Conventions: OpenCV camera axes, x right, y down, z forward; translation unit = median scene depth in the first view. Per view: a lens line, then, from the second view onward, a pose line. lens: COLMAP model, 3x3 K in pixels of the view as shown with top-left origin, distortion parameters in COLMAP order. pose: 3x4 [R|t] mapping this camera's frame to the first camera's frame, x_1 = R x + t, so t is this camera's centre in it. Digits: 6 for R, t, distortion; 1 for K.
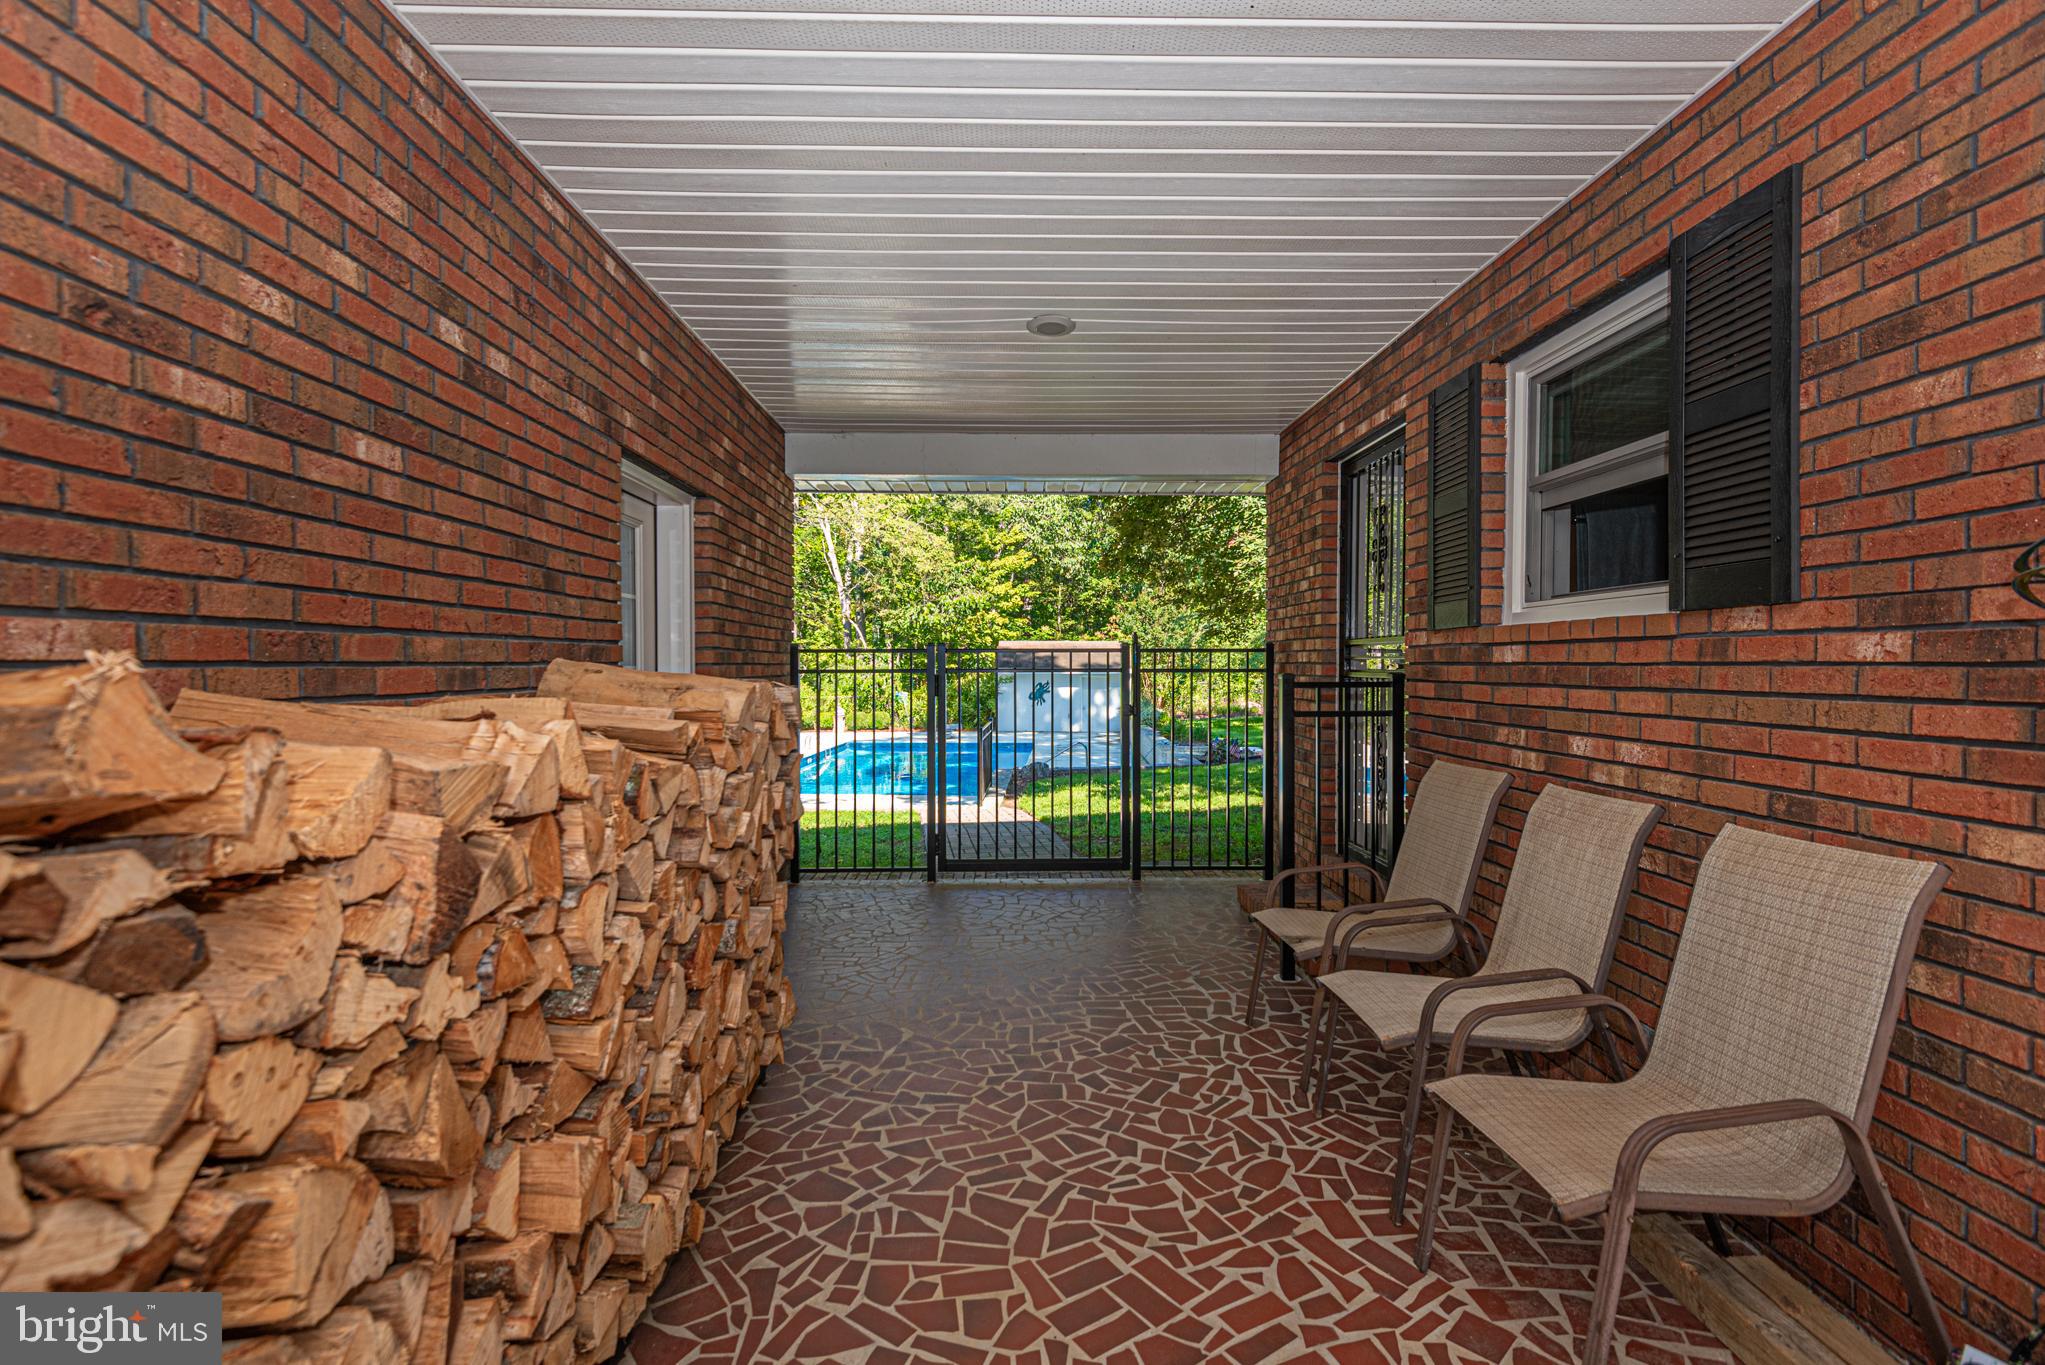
lens RADIAL K [[928.4, 0, 1022.5], [0, 928.4, 682.5], [0, 0, 1]] dist [-0.002951, -0.001324]
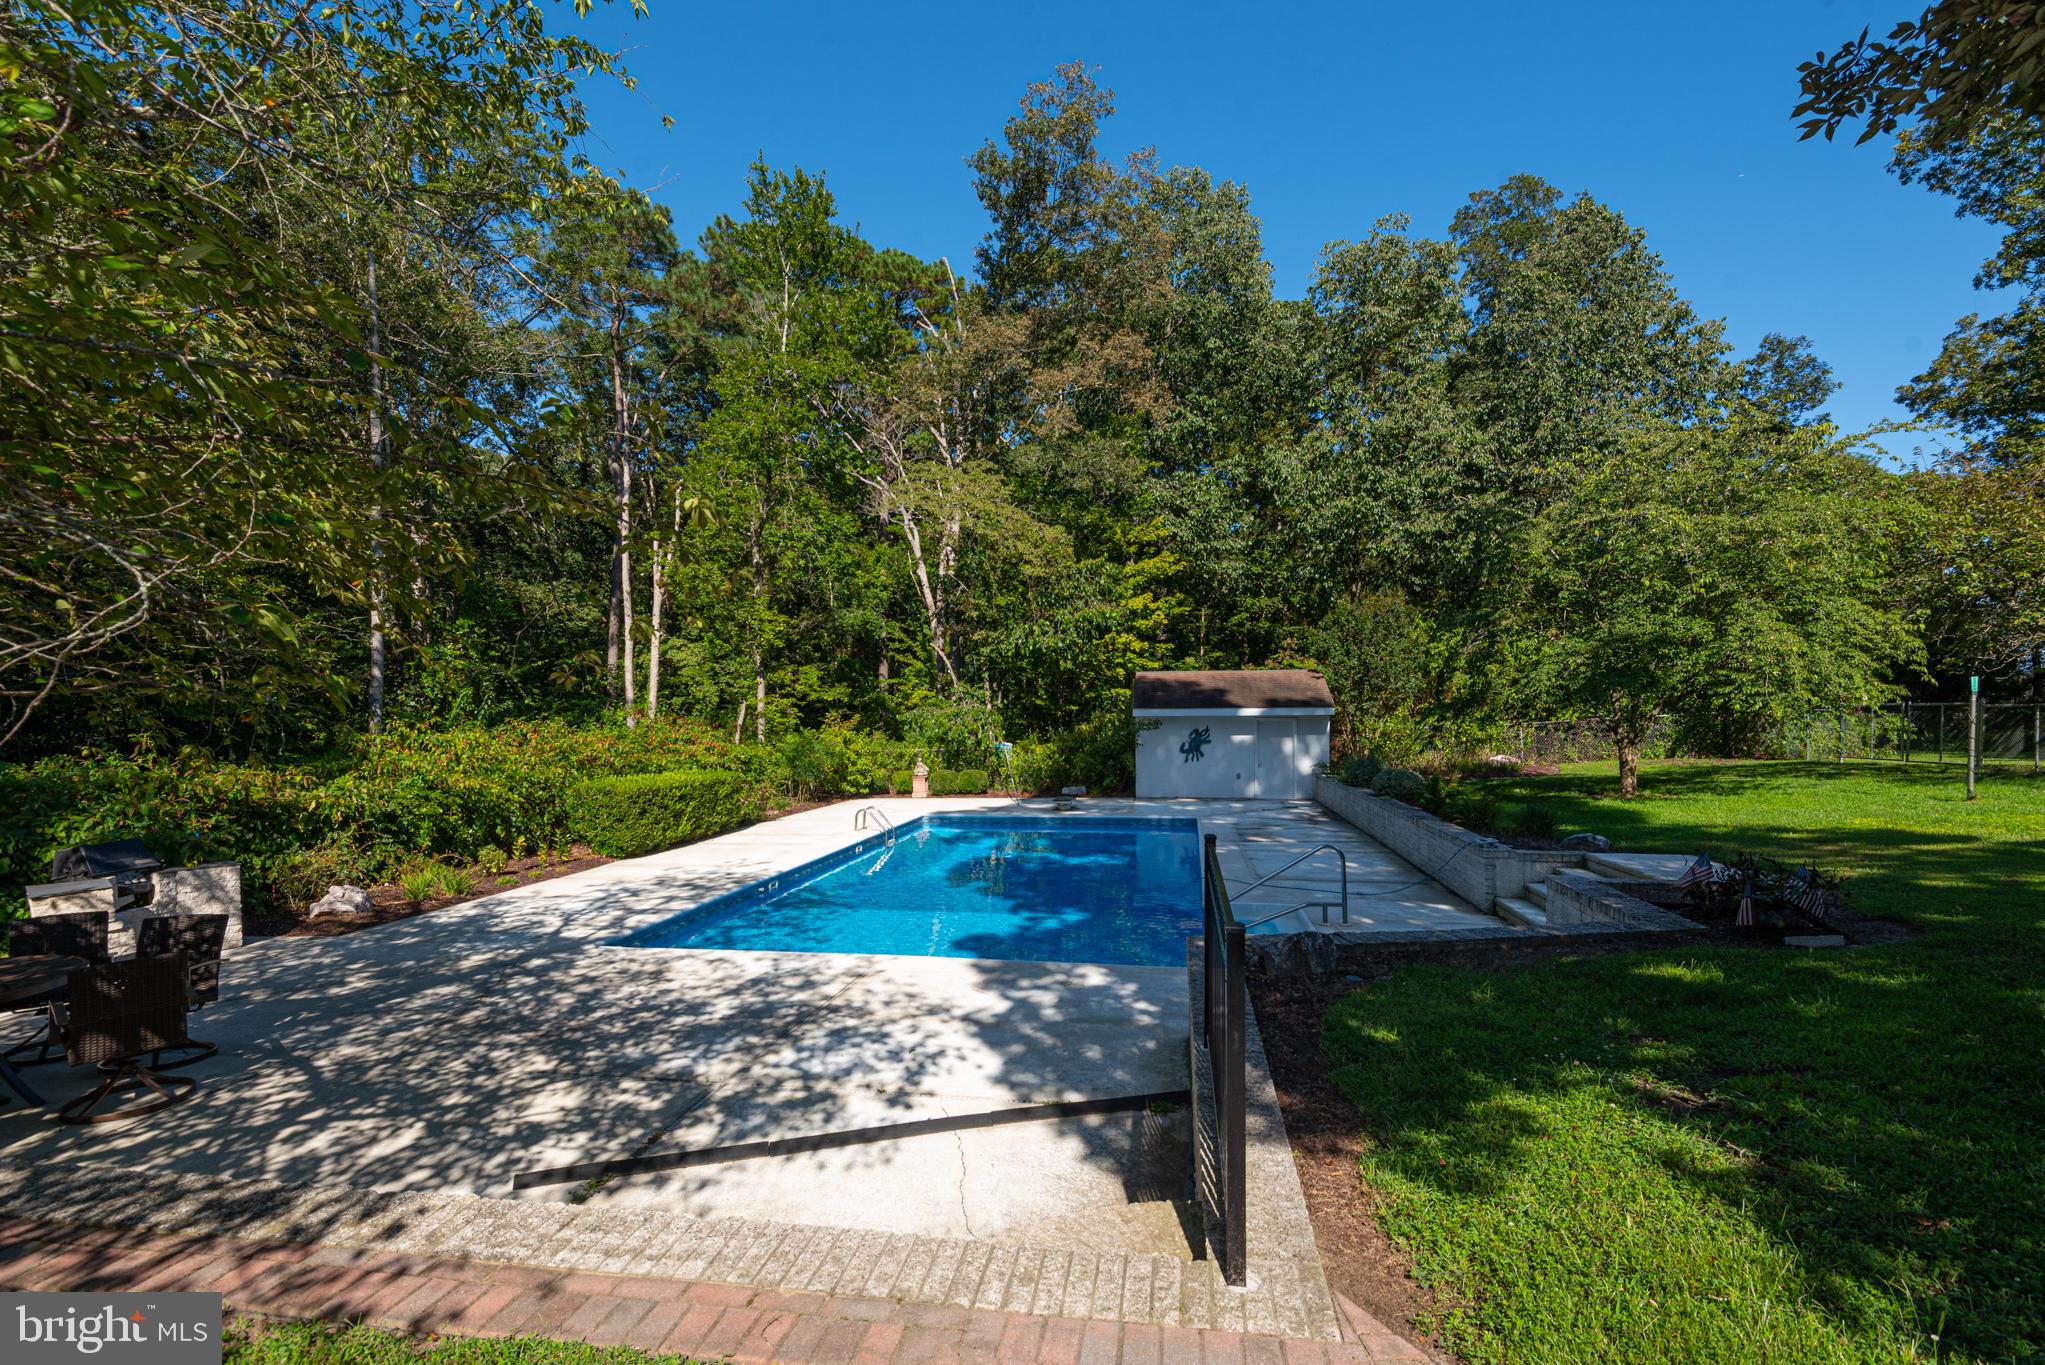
lens RADIAL K [[948.0, 0, 1005.0], [0, 948.0, 776.6], [0, 0, 1]] dist [0.028719, -0.000200]
pose [[0.989601, 0.001124, -0.143837, -0.019579], [0.006221, 0.998699, 0.050604, -0.000945], [0.143707, -0.050973, 0.988307, 0.235690]]
